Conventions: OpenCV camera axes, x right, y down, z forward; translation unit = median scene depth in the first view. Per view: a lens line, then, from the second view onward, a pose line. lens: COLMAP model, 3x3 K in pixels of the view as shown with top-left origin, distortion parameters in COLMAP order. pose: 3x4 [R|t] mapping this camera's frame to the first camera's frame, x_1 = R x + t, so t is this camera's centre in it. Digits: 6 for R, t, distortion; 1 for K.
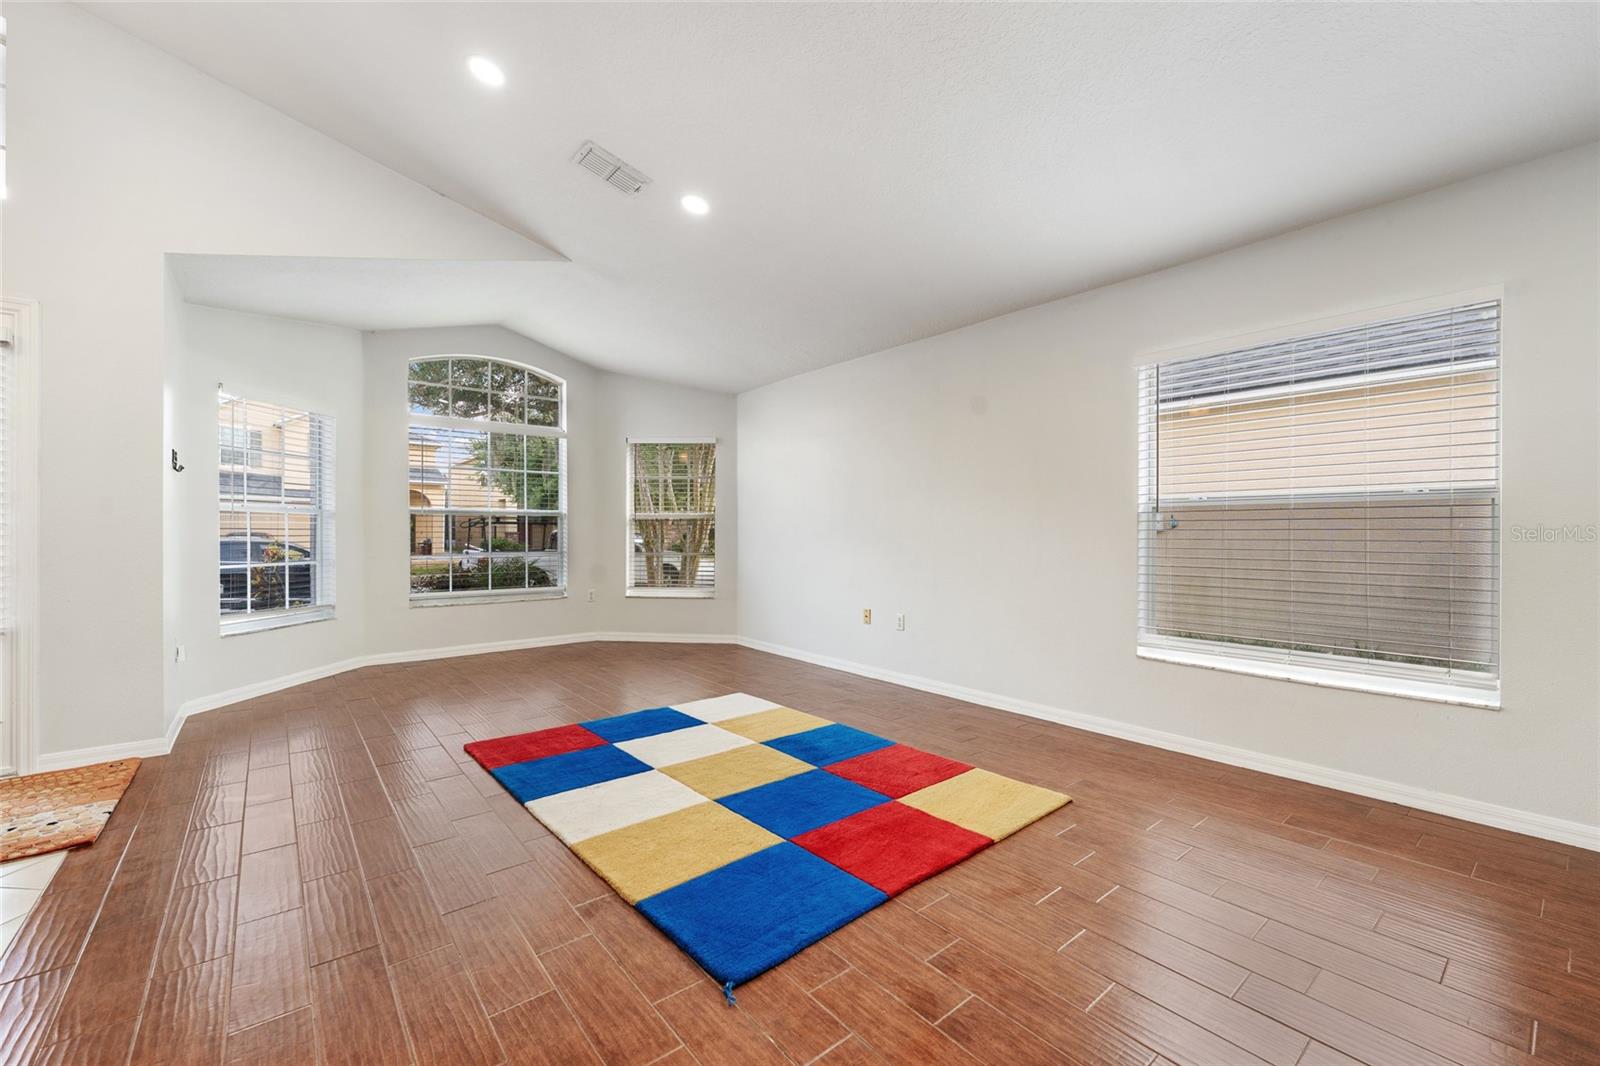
lens RADIAL K [[646.0, 0, 802.2], [0, 646.0, 531.9], [0, 0, 1]] dist [-0.000939, 0.000761]
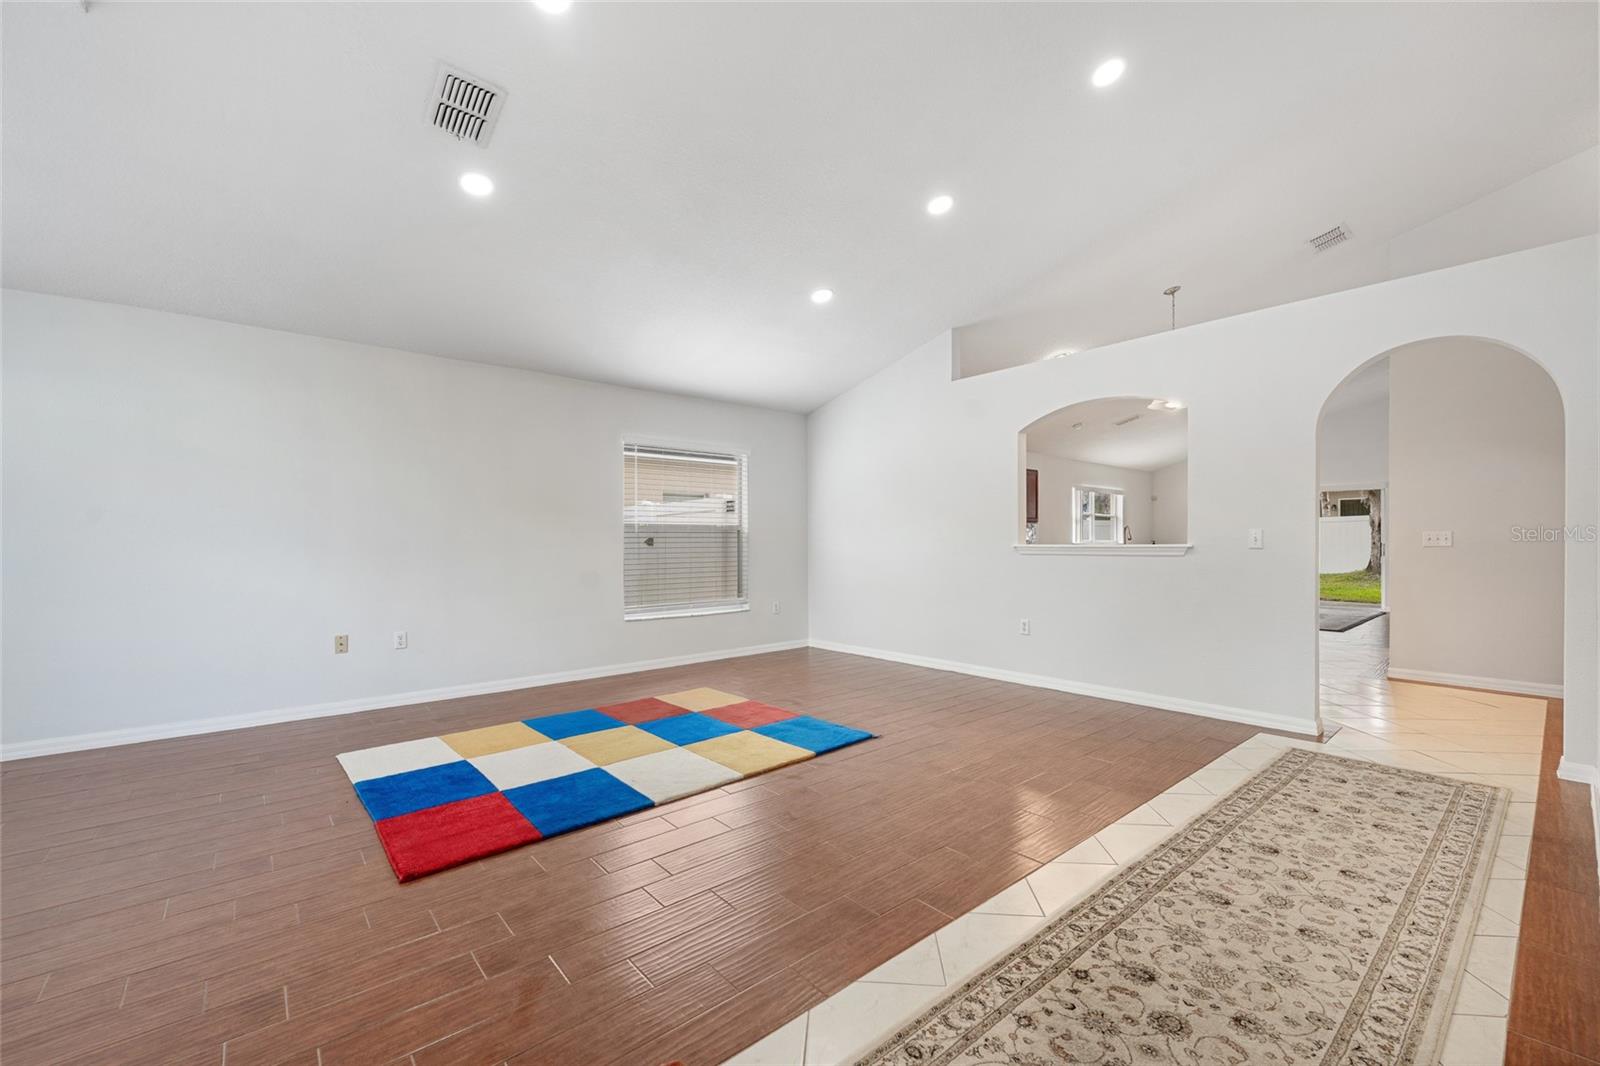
lens RADIAL K [[646.0, 0, 802.2], [0, 646.0, 543.4], [0, 0, 1]] dist [-0.000939, 0.000761]
pose [[-0.012120, 0.001564, 0.999925, -1.213148], [0.007393, 0.999972, -0.001475, 0.005010], [-0.999899, 0.007374, -0.012131, 0.637731]]
